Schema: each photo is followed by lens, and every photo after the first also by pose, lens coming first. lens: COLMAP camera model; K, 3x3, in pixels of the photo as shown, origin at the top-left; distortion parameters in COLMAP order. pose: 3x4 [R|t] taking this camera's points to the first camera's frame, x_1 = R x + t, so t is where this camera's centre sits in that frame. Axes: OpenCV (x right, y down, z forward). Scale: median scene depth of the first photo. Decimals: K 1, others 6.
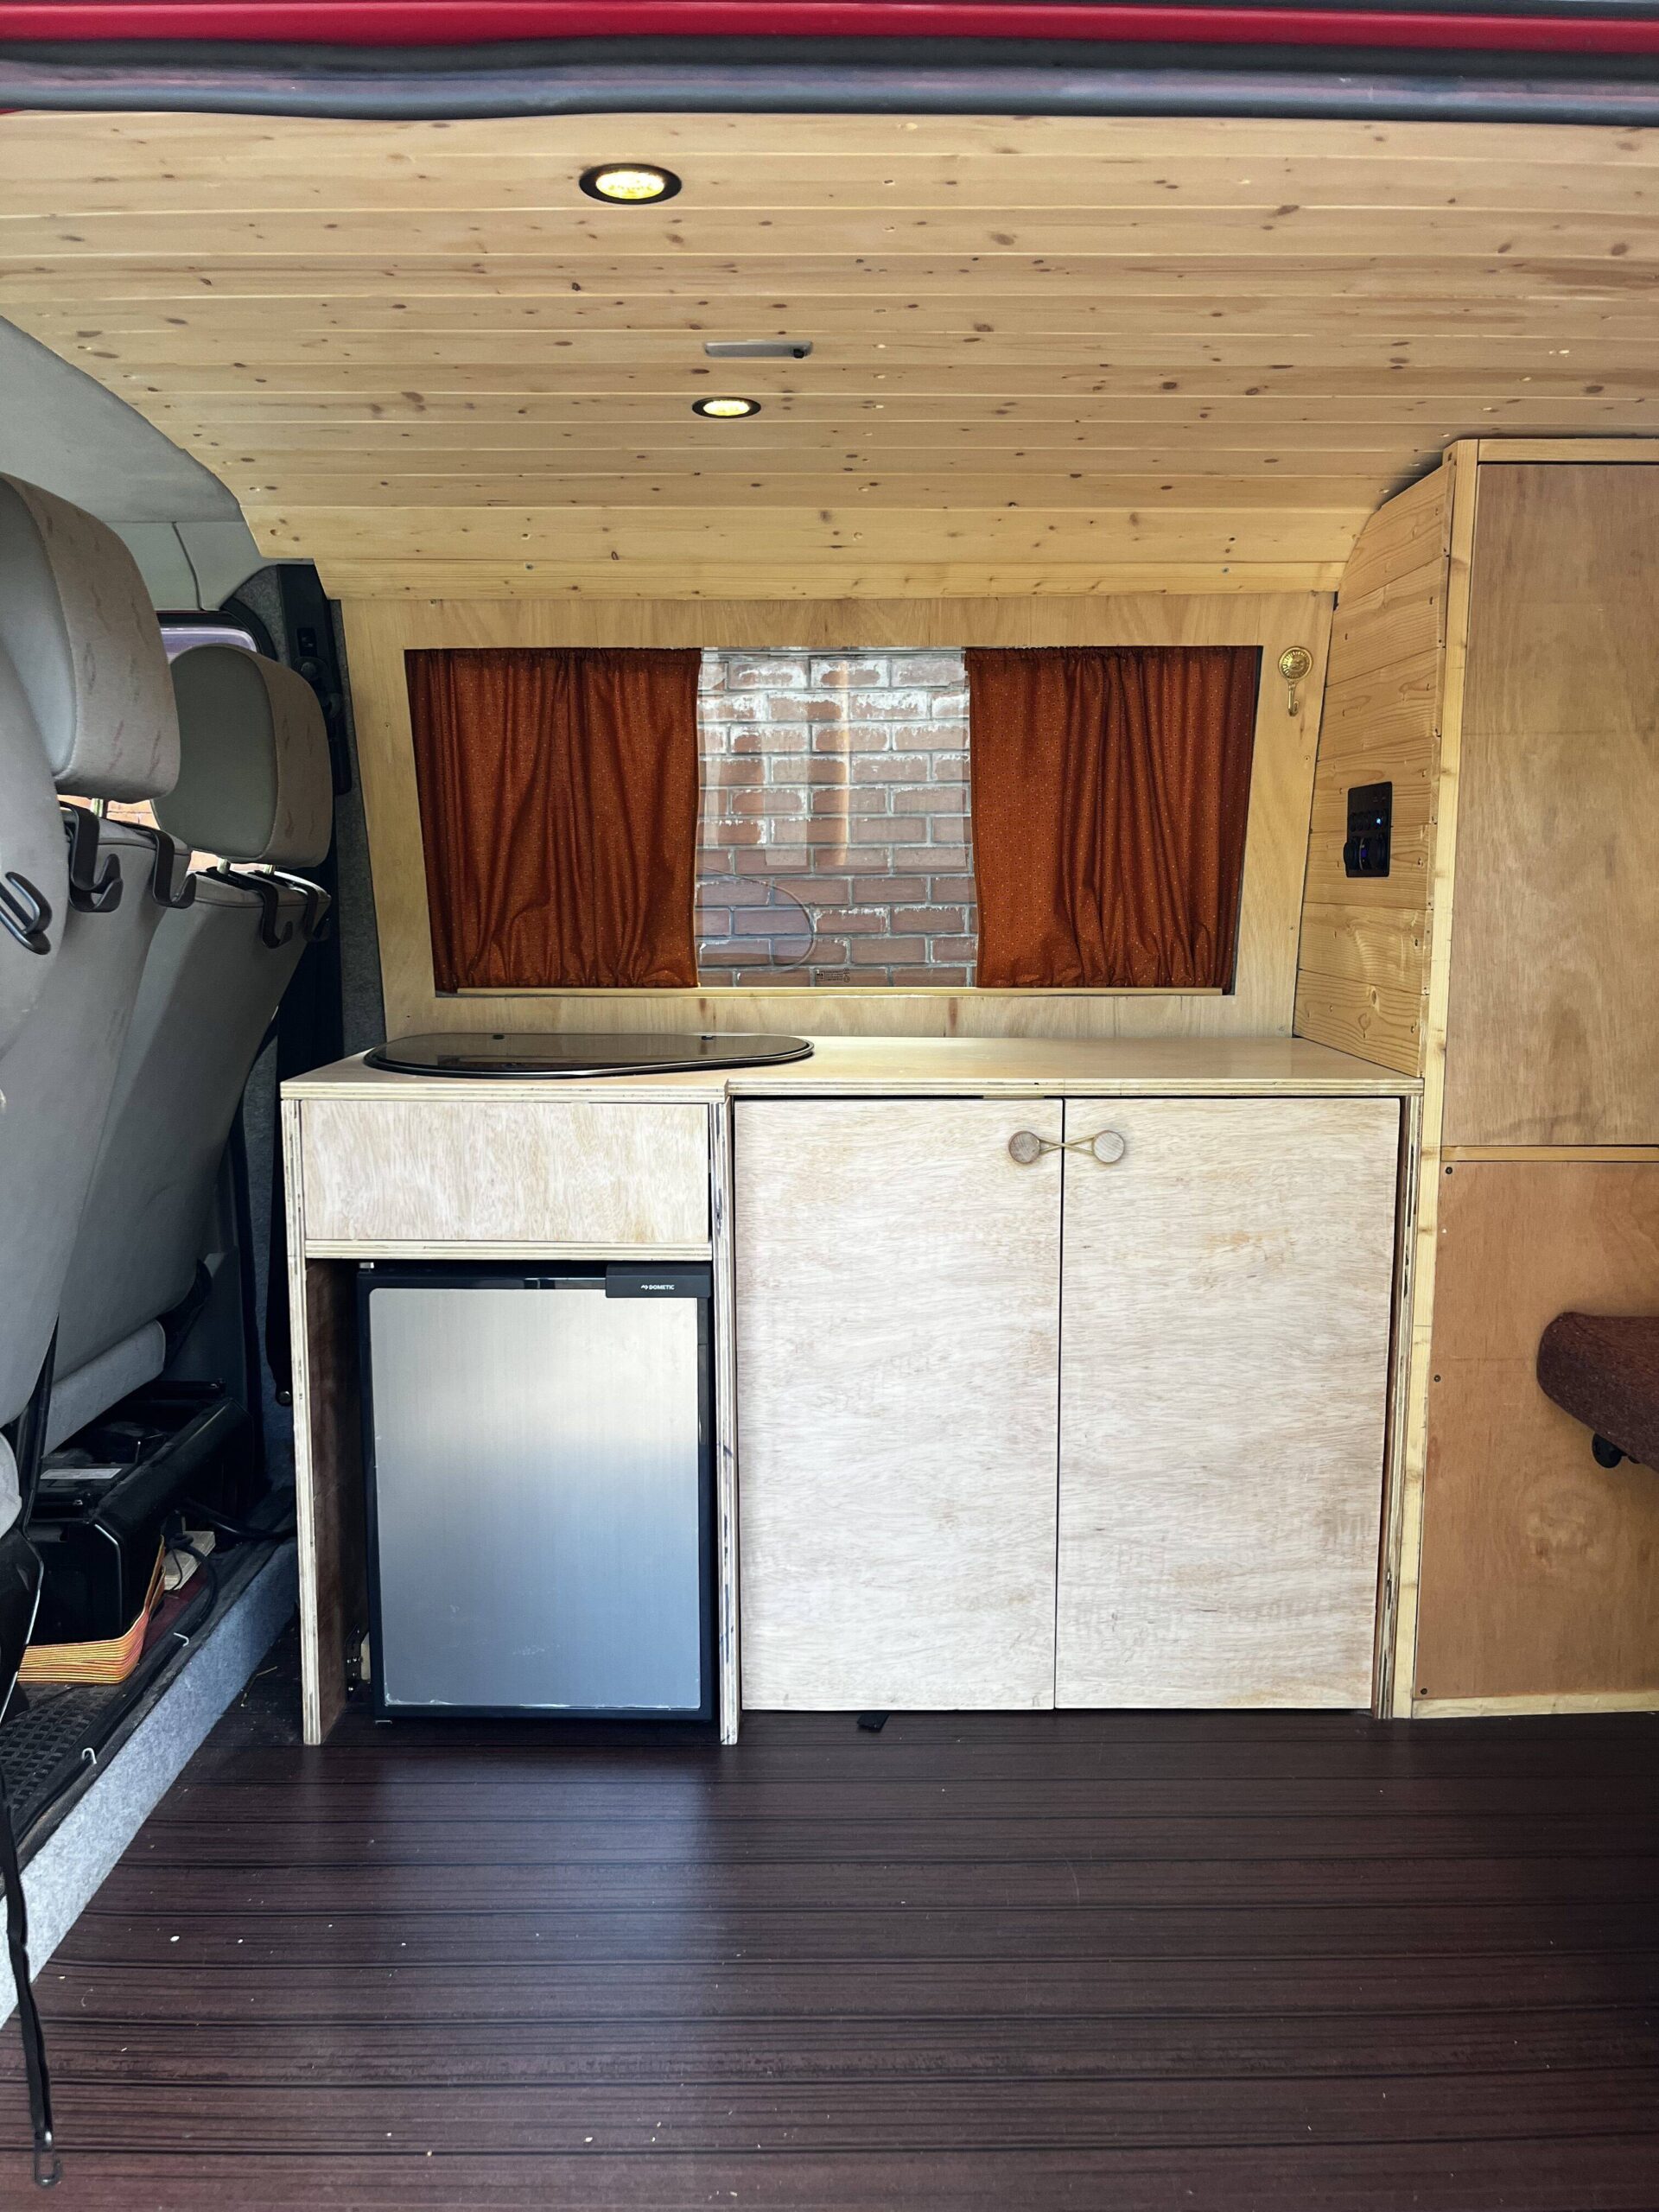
lens RADIAL K [[1683.2, 0, 823.2], [0, 1683.2, 1108.3], [0, 0, 1]] dist [0.047093, -0.072249]
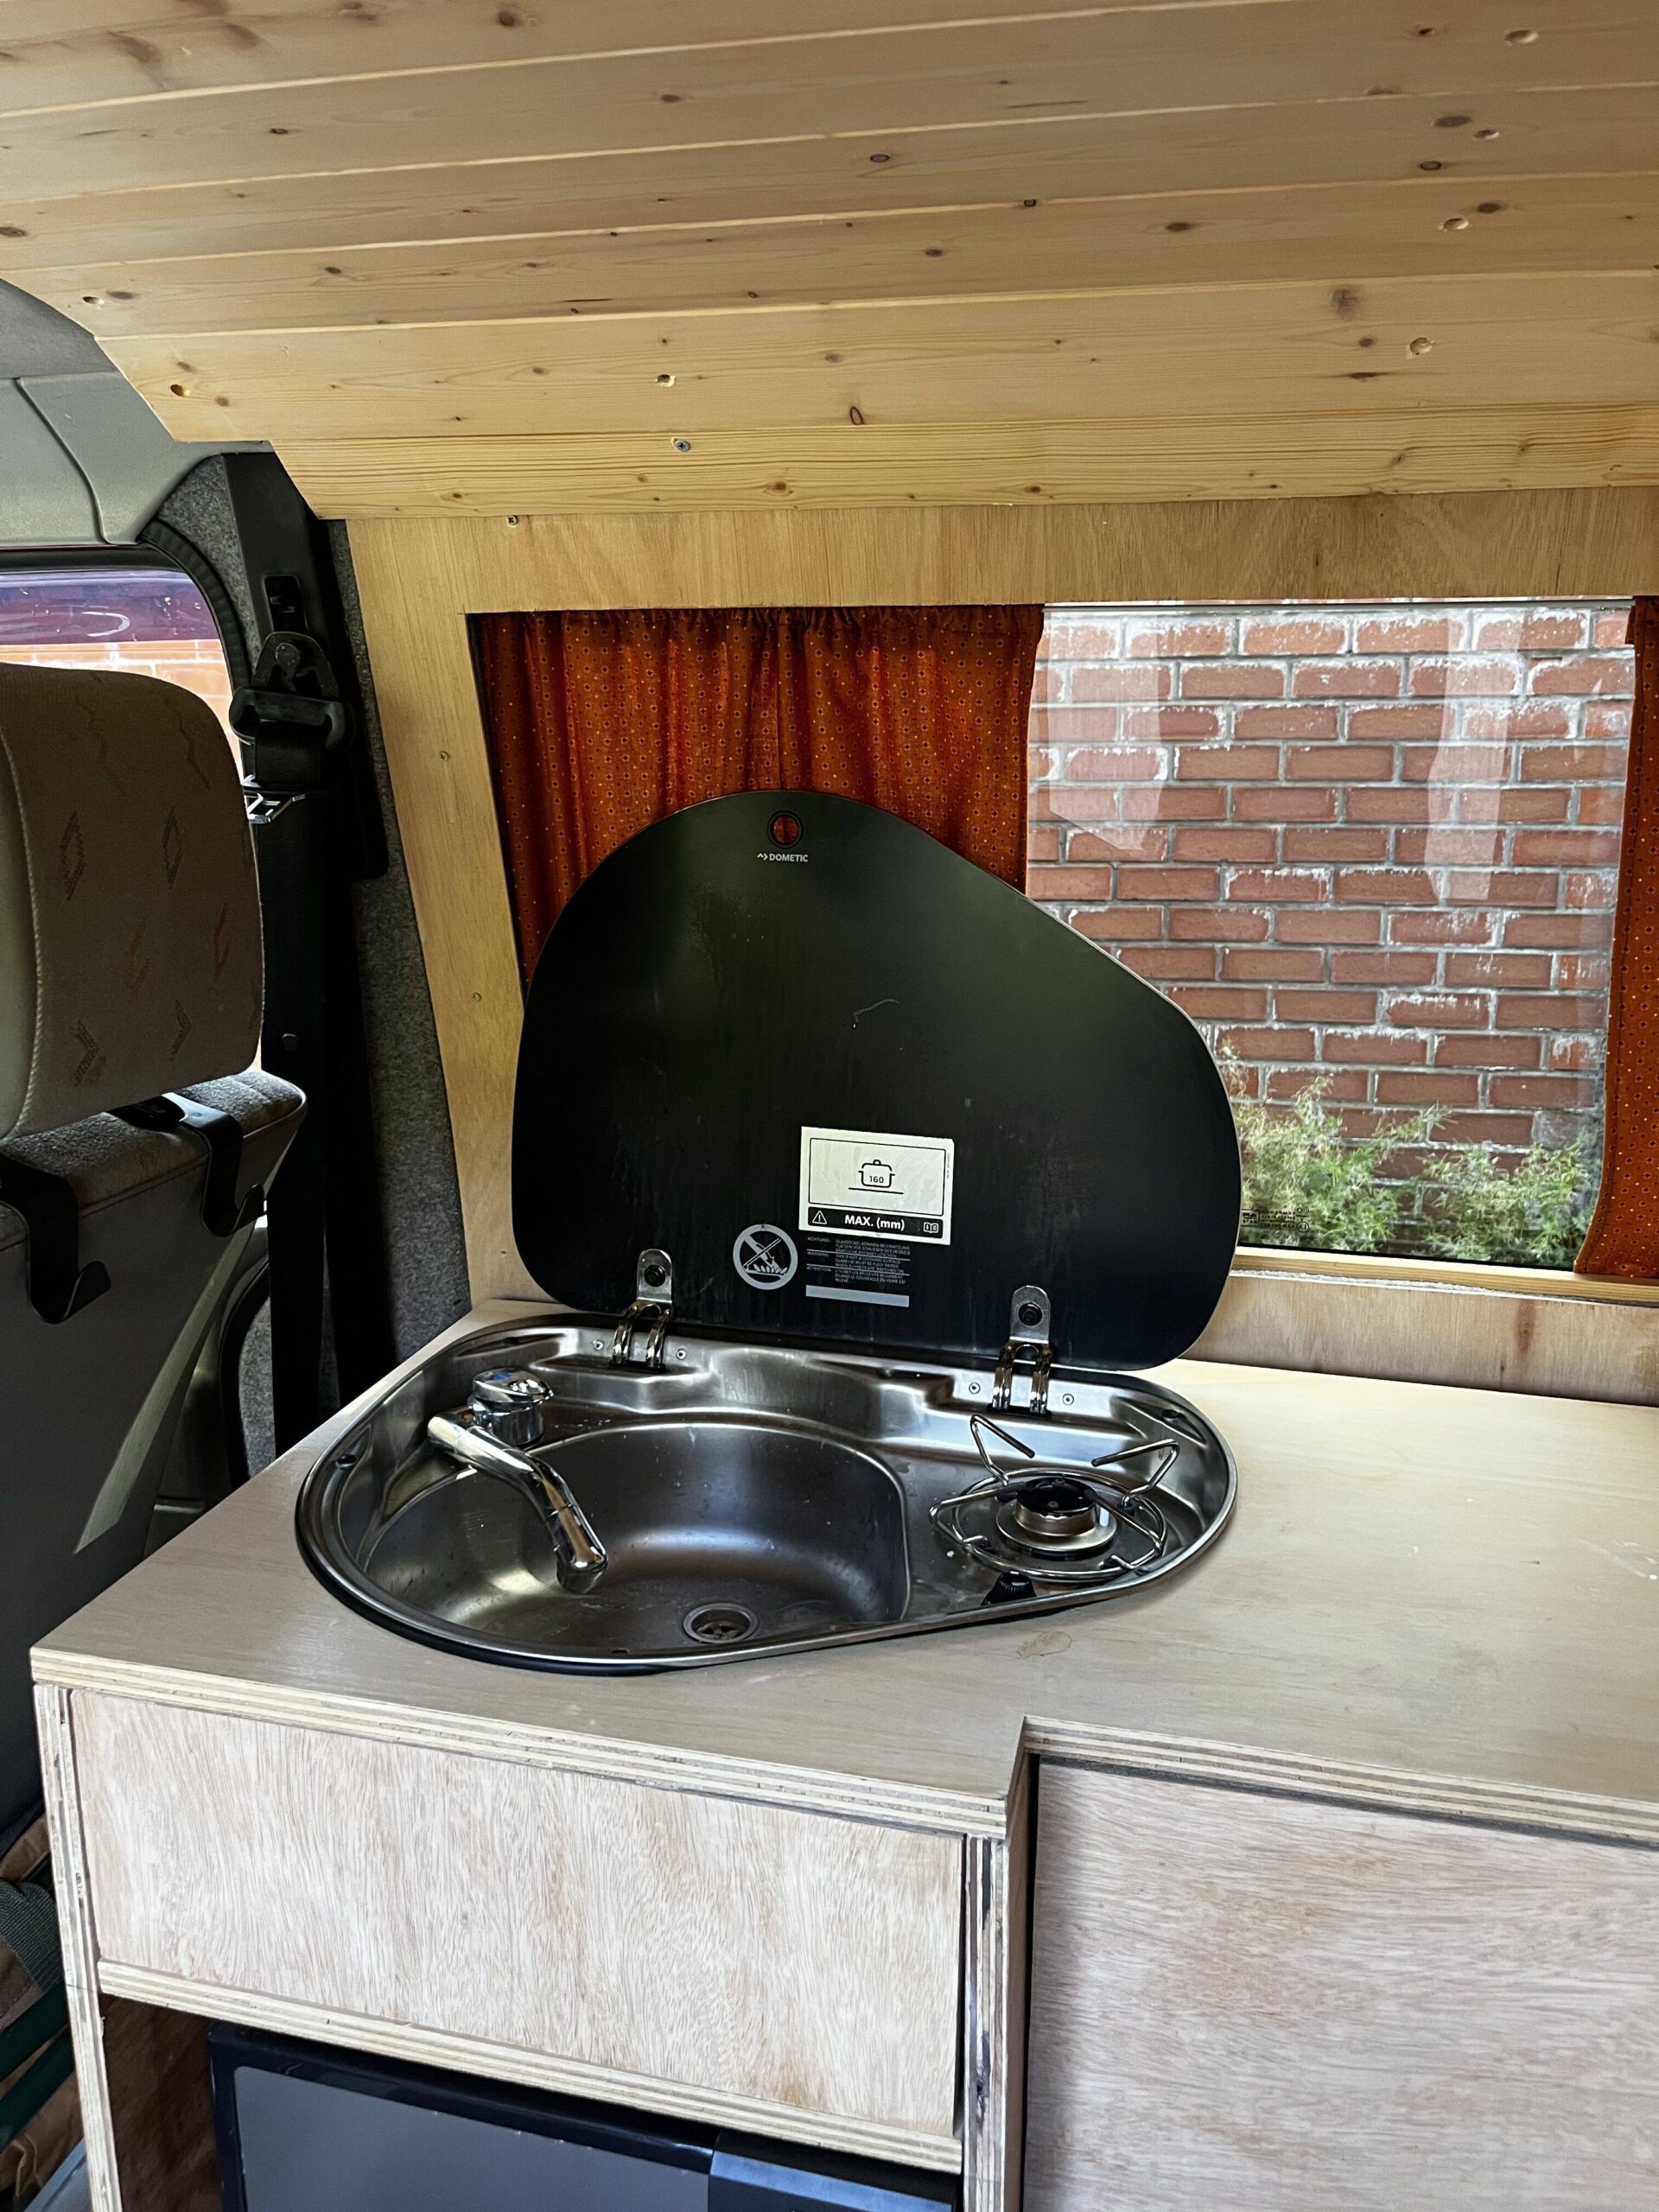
lens RADIAL K [[1683.2, 0, 827.4], [0, 1683.2, 1093.5], [0, 0, 1]] dist [0.047093, -0.072249]
pose [[0.973820, 0.055605, -0.220416, -0.018835], [-0.037784, 0.995727, 0.084258, -0.181079], [0.224160, -0.073724, 0.971760, 0.535633]]
